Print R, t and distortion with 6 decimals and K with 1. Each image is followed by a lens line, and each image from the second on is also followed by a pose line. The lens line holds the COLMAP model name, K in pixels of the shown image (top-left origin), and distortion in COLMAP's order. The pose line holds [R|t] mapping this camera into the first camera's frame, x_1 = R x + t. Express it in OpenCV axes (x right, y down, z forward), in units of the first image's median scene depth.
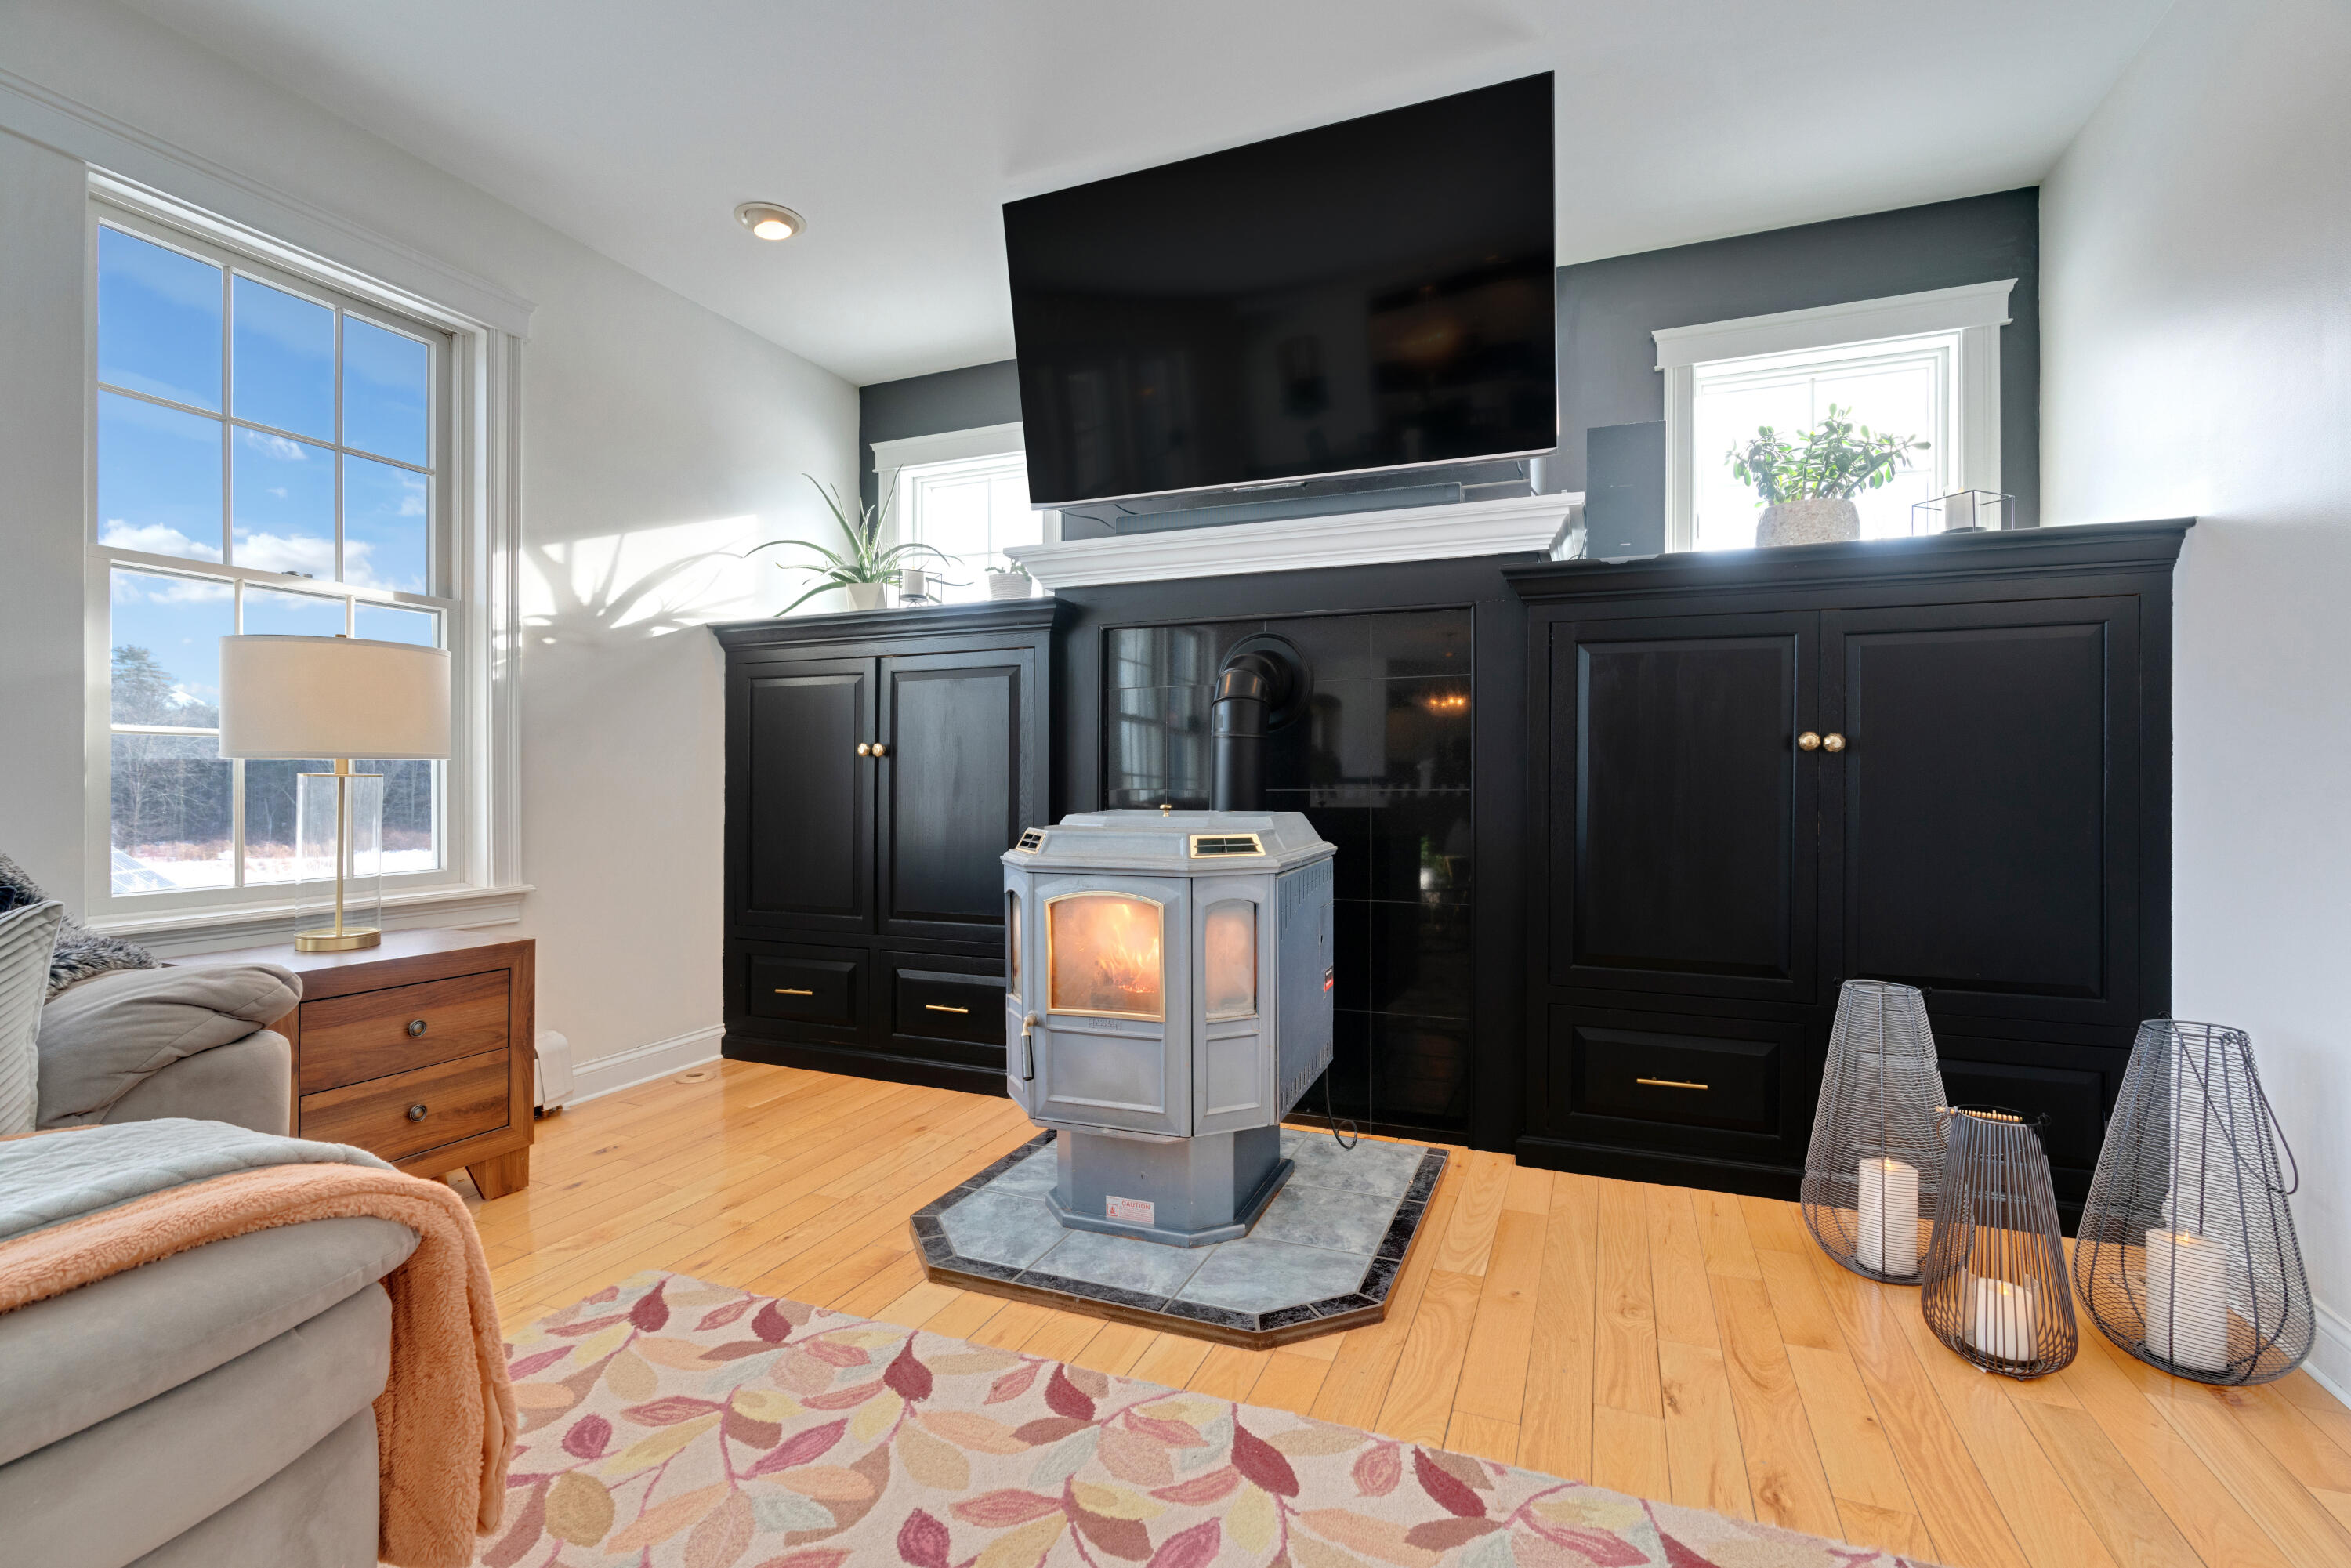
lens RADIAL K [[1063.2, 0, 1199.5], [0, 1063.2, 778.5], [0, 0, 1]] dist [-0.016076, 0.001700]
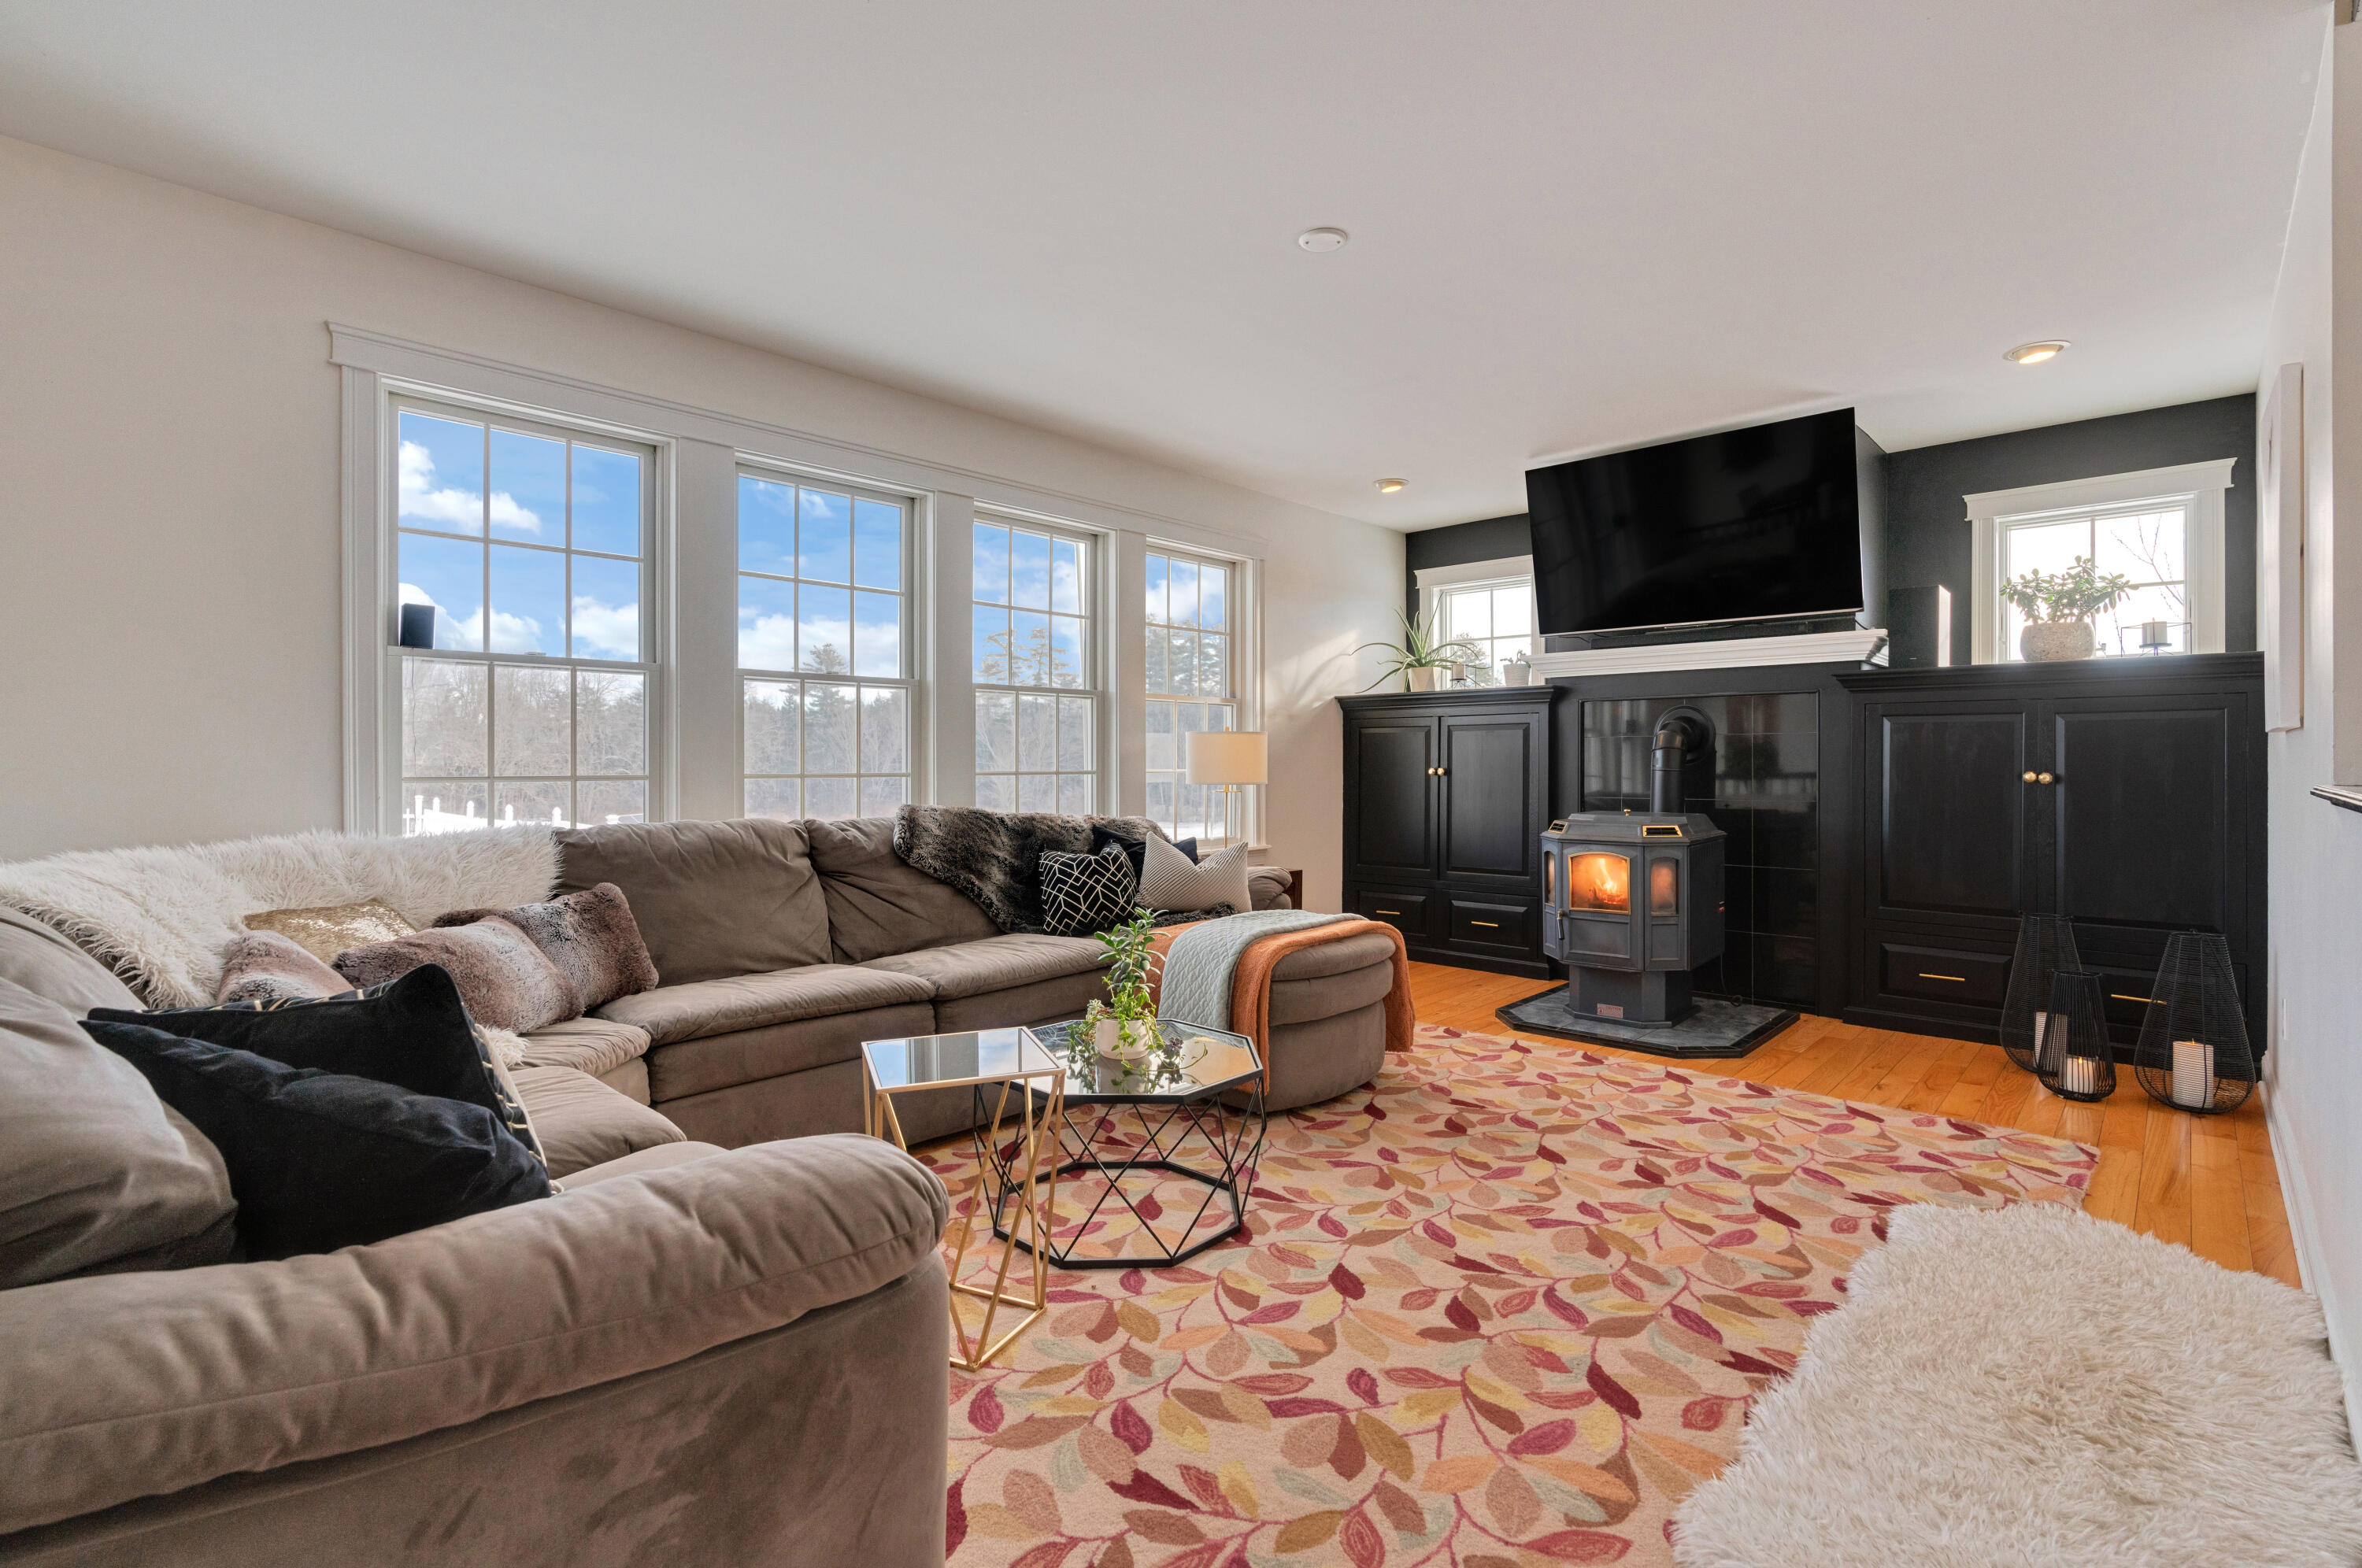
lens RADIAL K [[1068.1, 0, 1225.6], [0, 1068.1, 791.7], [0, 0, 1]] dist [-0.016076, 0.001700]
pose [[0.941358, 0.007322, -0.337330, -0.056190], [0.002890, 0.999553, 0.029760, -0.056221], [0.337398, -0.028989, 0.940916, -0.889368]]
